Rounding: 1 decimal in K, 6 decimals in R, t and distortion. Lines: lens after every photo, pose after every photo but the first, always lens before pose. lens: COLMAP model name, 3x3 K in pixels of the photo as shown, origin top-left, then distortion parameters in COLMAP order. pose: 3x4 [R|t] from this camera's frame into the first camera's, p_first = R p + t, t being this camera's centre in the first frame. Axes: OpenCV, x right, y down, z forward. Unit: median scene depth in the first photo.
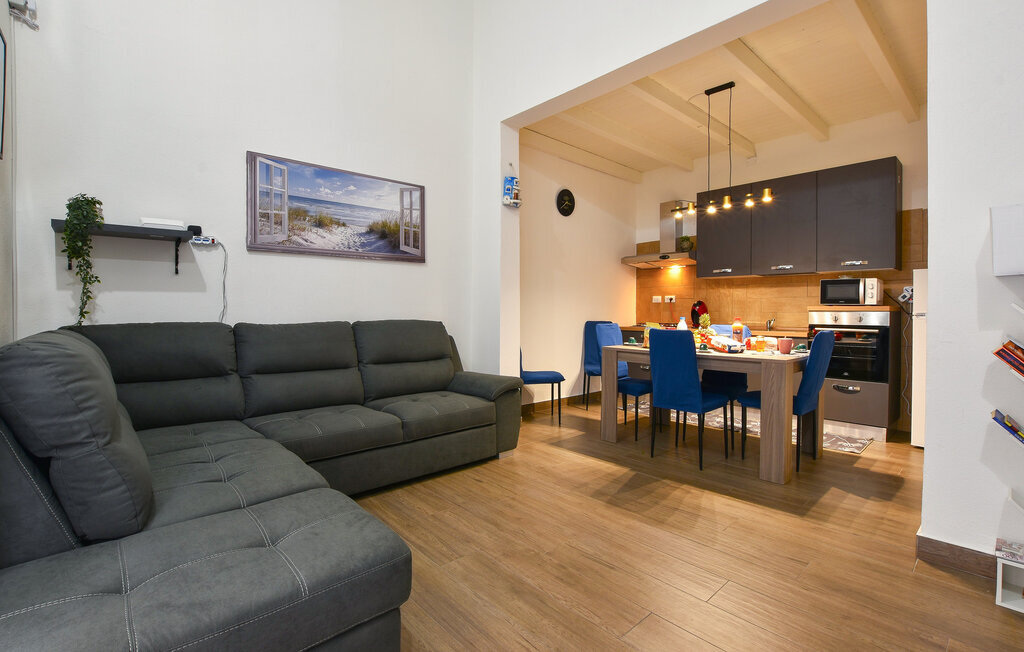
lens RADIAL K [[464.3, 0, 509.9], [0, 464.3, 309.5], [0, 0, 1]] dist [-0.001034, -0.000168]
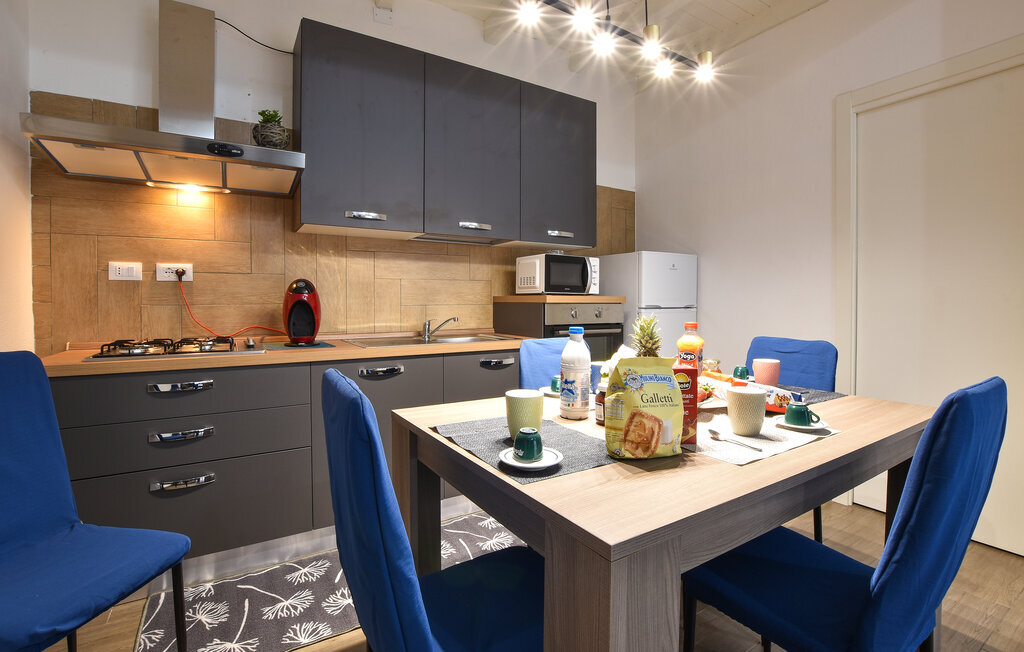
lens RADIAL K [[464.3, 0, 509.9], [0, 464.3, 309.5], [0, 0, 1]] dist [-0.001034, -0.000168]
pose [[0.179701, -0.026984, 0.983351, 0.025013], [-0.005087, 0.999585, 0.028359, -0.004306], [-0.983708, -0.010098, 0.179489, 0.664743]]
